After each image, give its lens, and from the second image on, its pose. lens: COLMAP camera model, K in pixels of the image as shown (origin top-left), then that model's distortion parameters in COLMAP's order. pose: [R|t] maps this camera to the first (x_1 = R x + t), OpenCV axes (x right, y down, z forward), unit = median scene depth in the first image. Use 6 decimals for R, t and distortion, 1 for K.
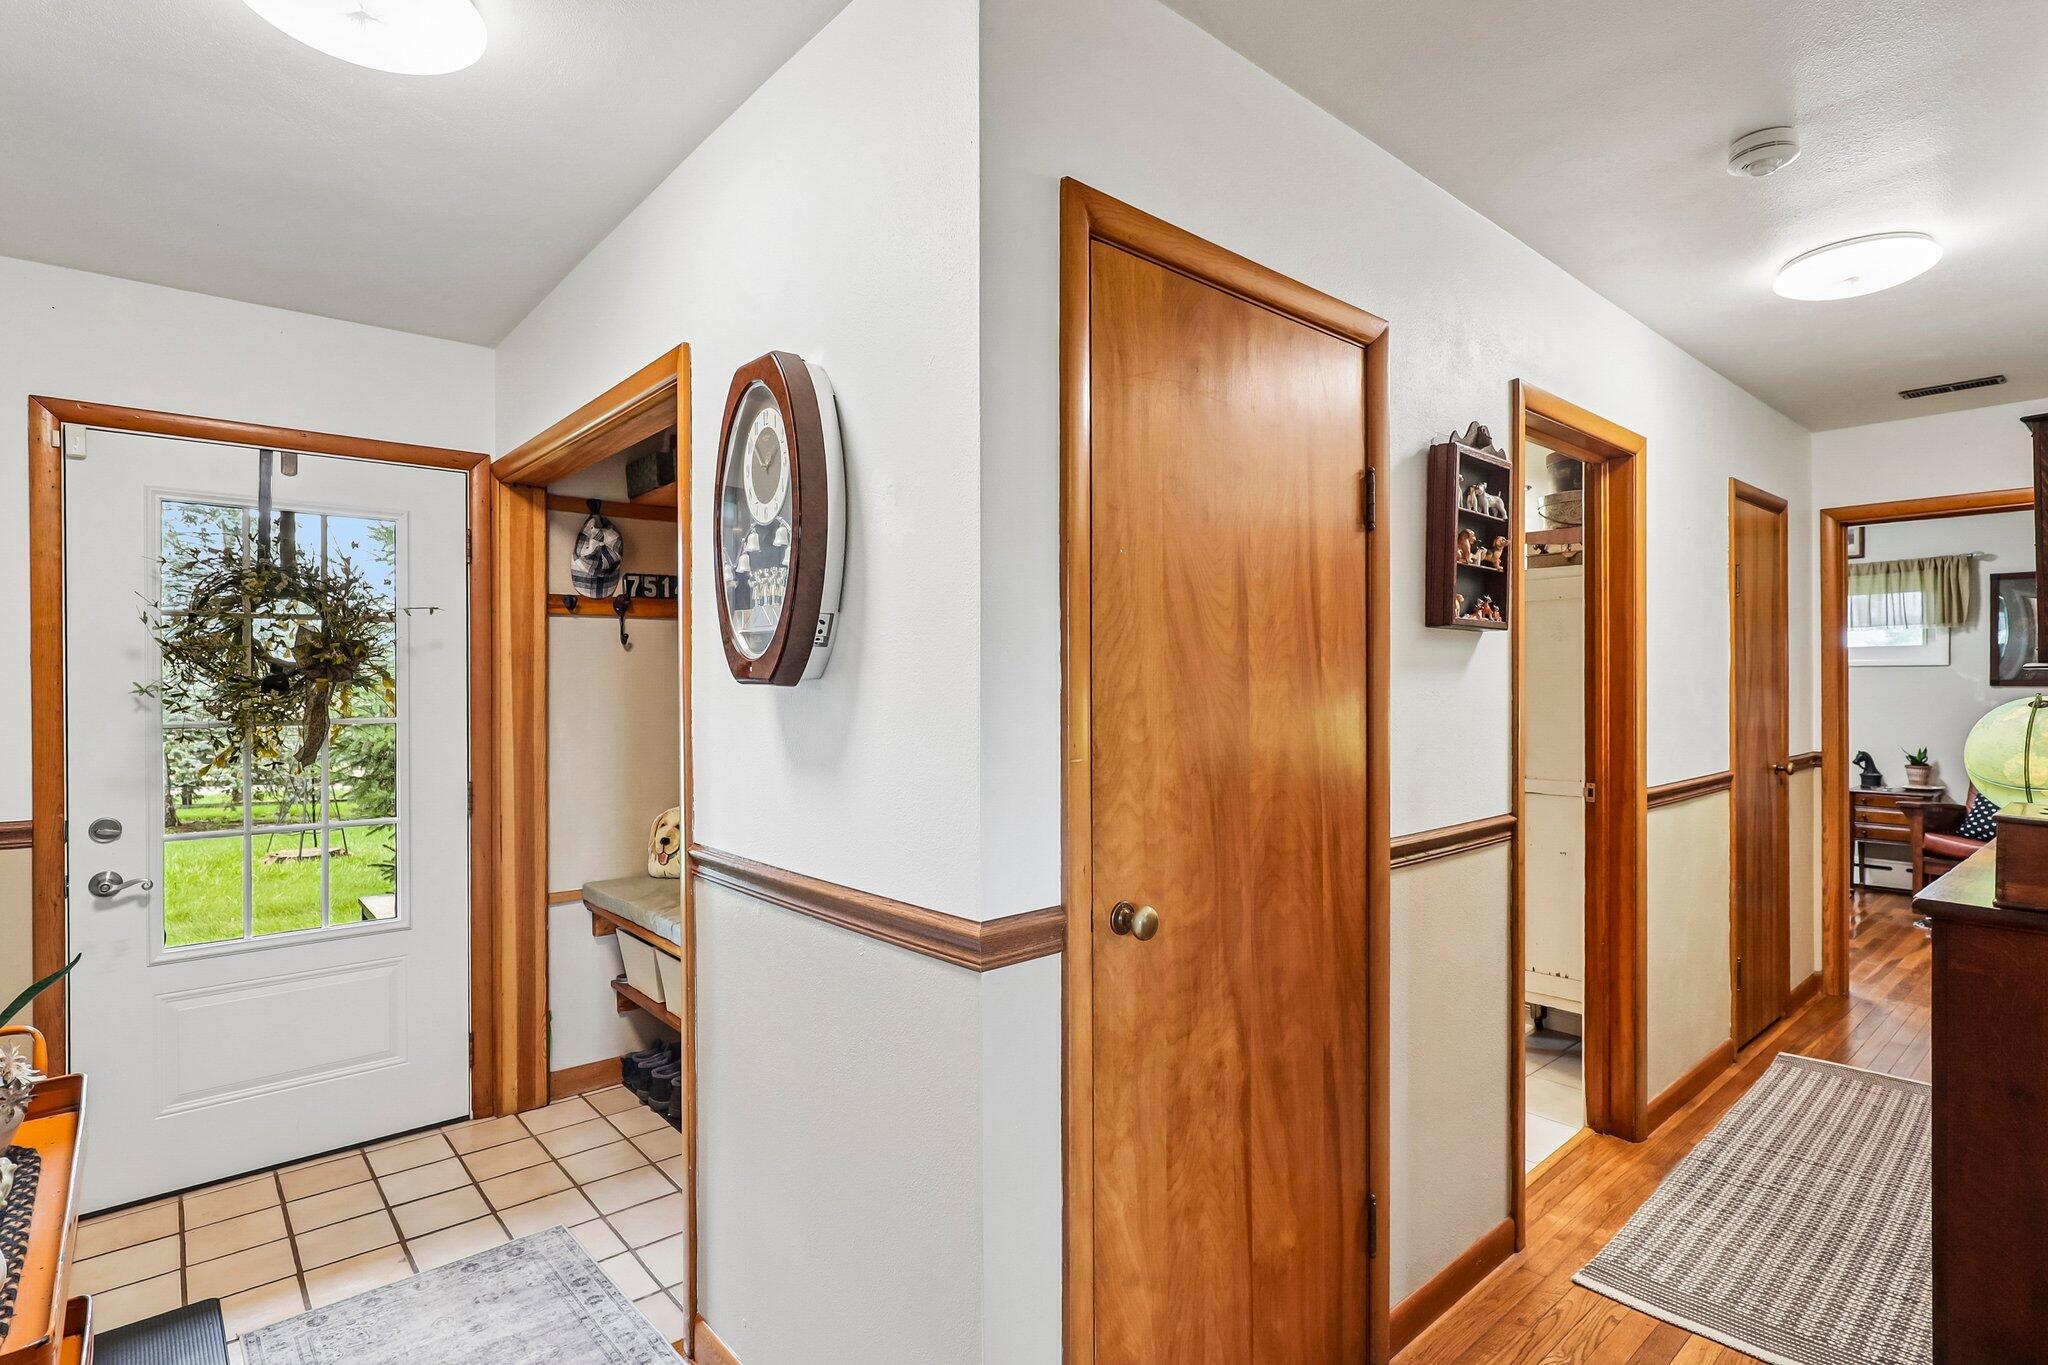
lens RADIAL K [[990.3, 0, 1019.9], [0, 990.3, 677.4], [0, 0, 1]] dist [-0.003964, 0.000727]
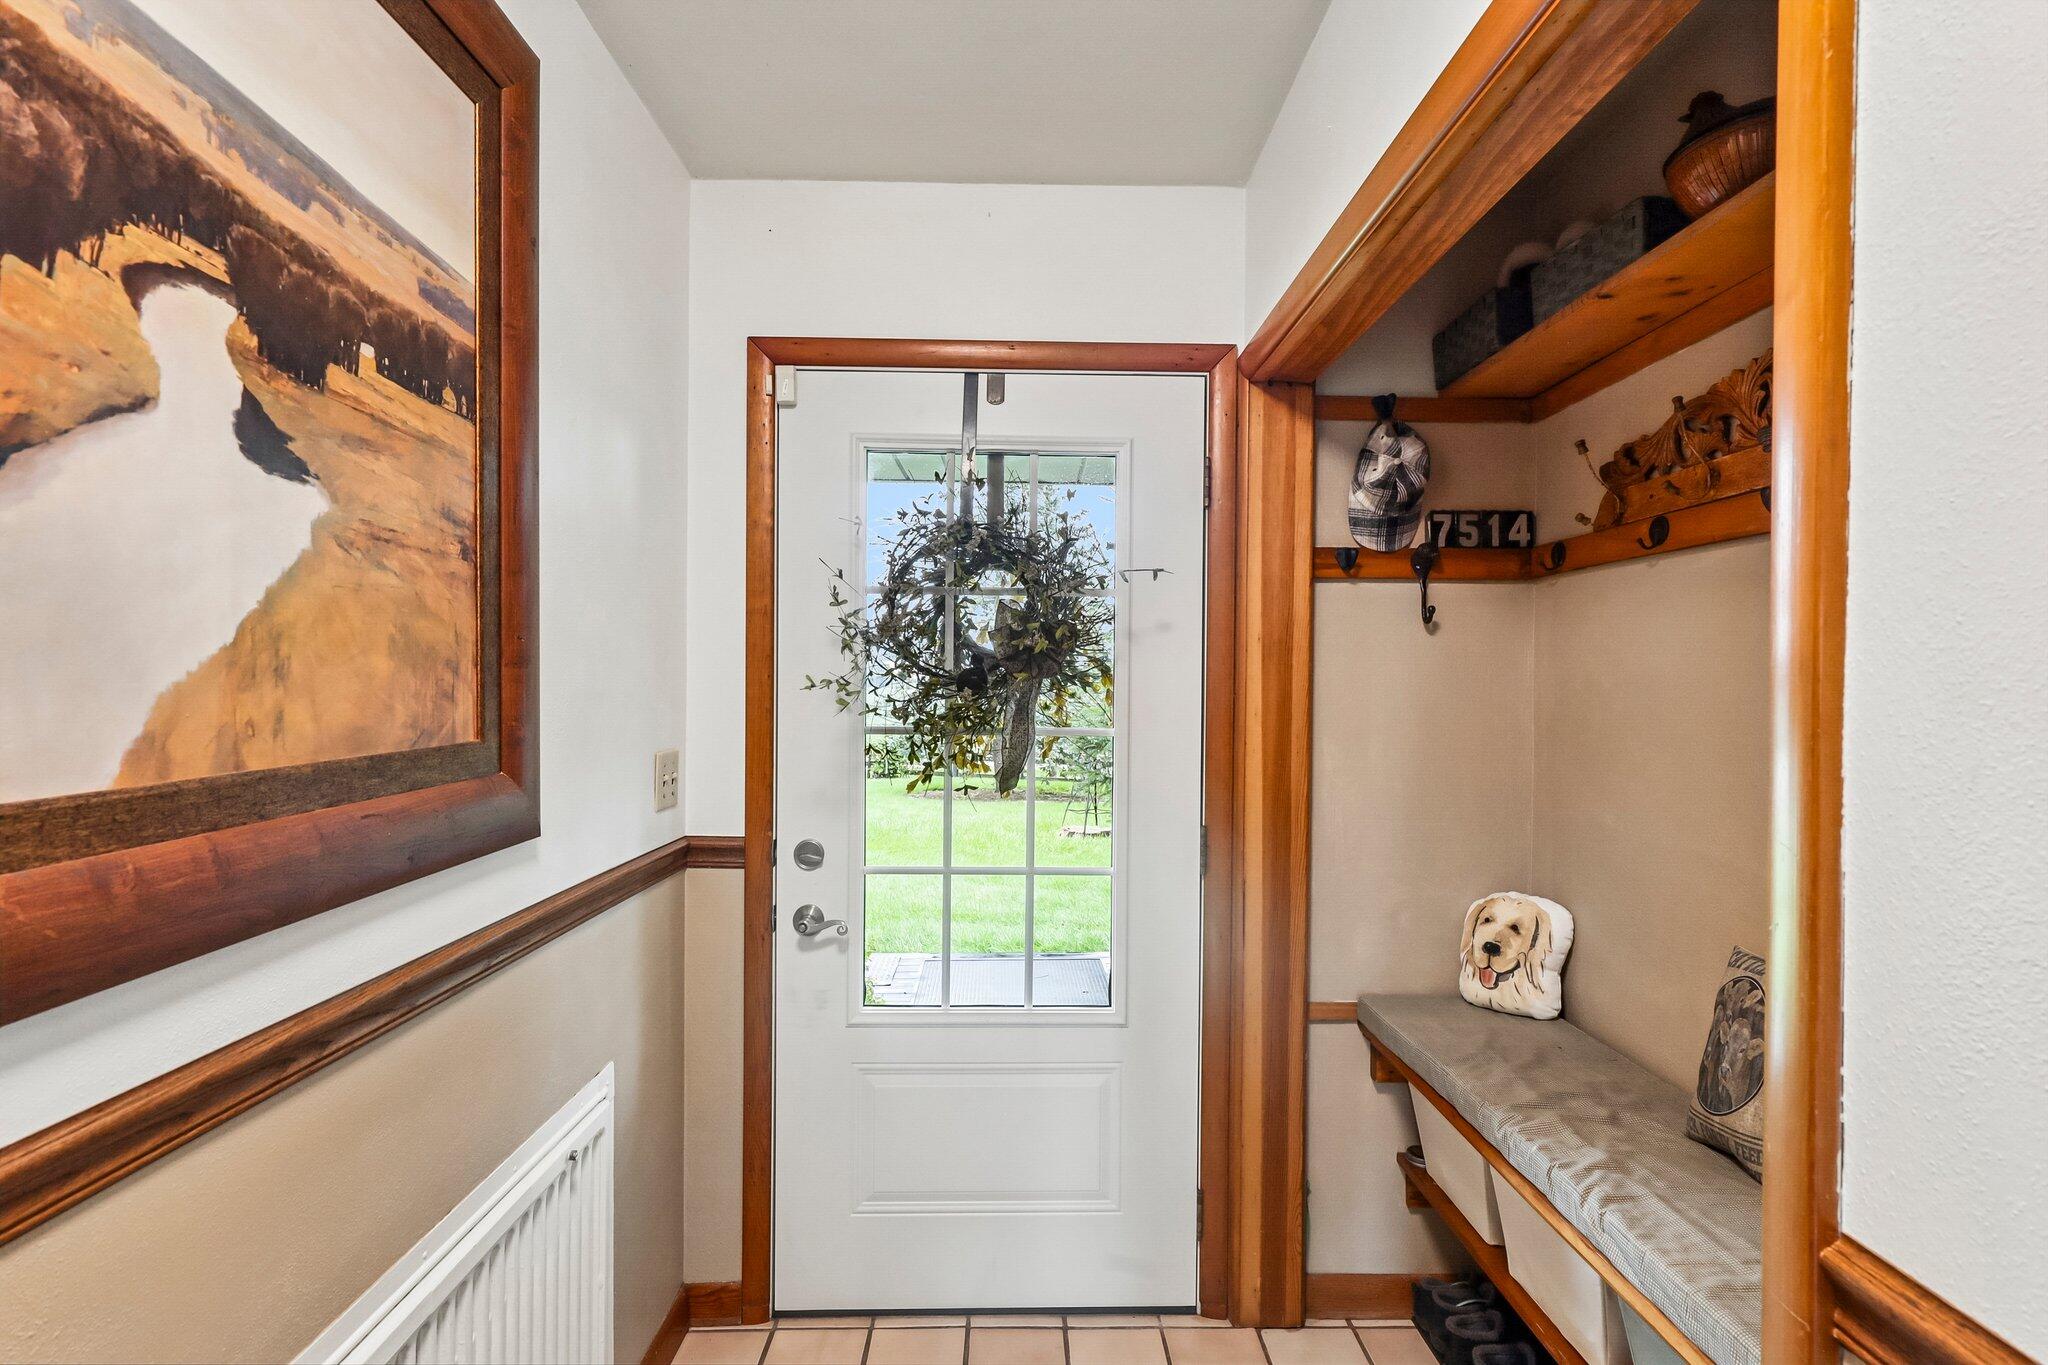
lens RADIAL K [[990.3, 0, 1023.7], [0, 990.3, 693.2], [0, 0, 1]] dist [-0.003964, 0.000727]
pose [[0.762055, 0.018926, -0.647236, -0.205925], [-0.010196, 0.999800, 0.017231, 0.002864], [0.647432, -0.006532, 0.762095, 0.390968]]
